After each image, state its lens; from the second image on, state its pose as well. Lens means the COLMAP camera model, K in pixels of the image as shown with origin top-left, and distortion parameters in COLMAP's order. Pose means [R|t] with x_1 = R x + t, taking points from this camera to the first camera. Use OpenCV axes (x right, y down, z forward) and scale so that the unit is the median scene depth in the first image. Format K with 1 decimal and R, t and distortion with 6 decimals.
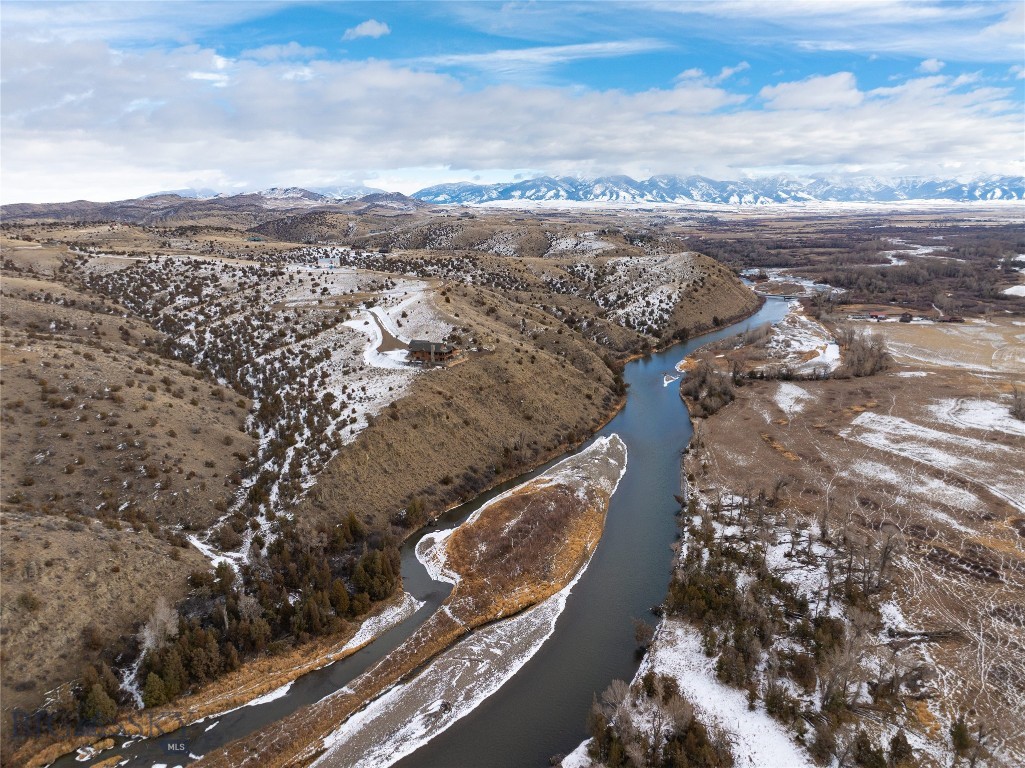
lens RADIAL K [[728.4, 0, 512.5], [0, 728.4, 384.0], [0, 0, 1]] dist [-0.027366, -0.006449]
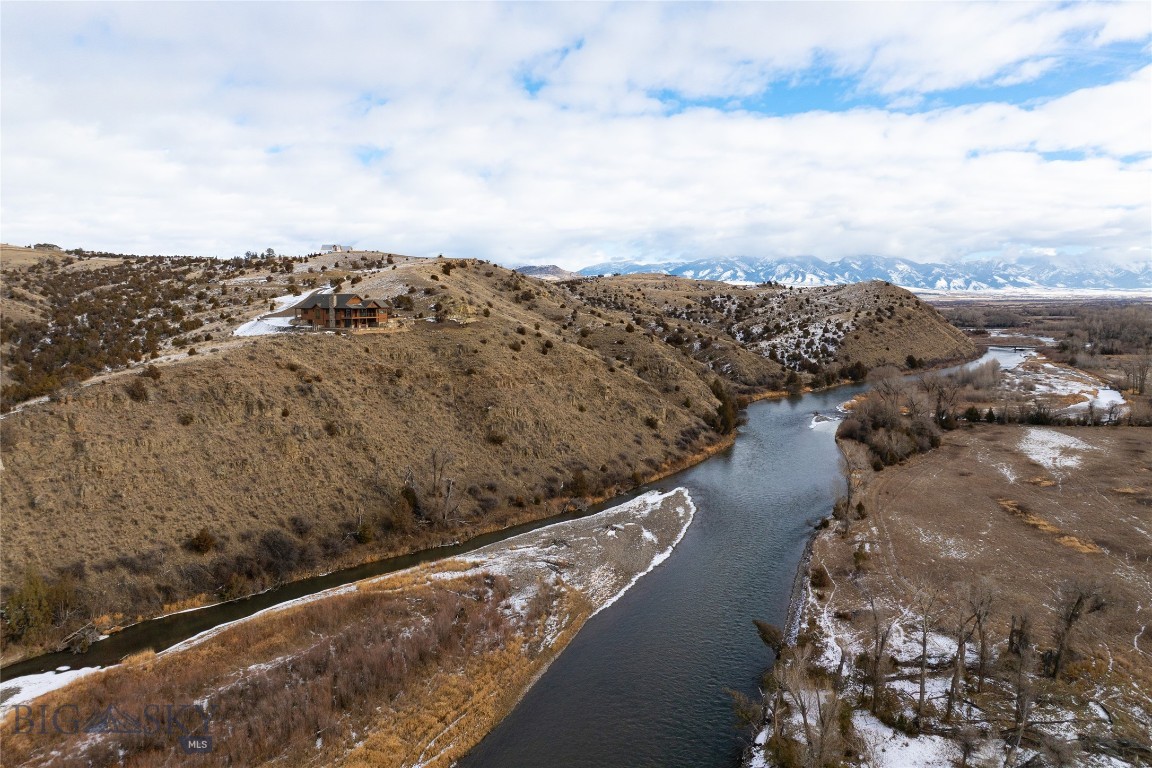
lens RADIAL K [[834.6, 0, 574.7], [0, 834.6, 326.3], [0, 0, 1]] dist [-0.037115, 0.003289]
pose [[0.991648, 0.027740, -0.125958, 0.124250], [-0.050771, 0.981705, -0.183515, 0.062270], [0.118563, 0.188377, 0.974914, 0.389908]]
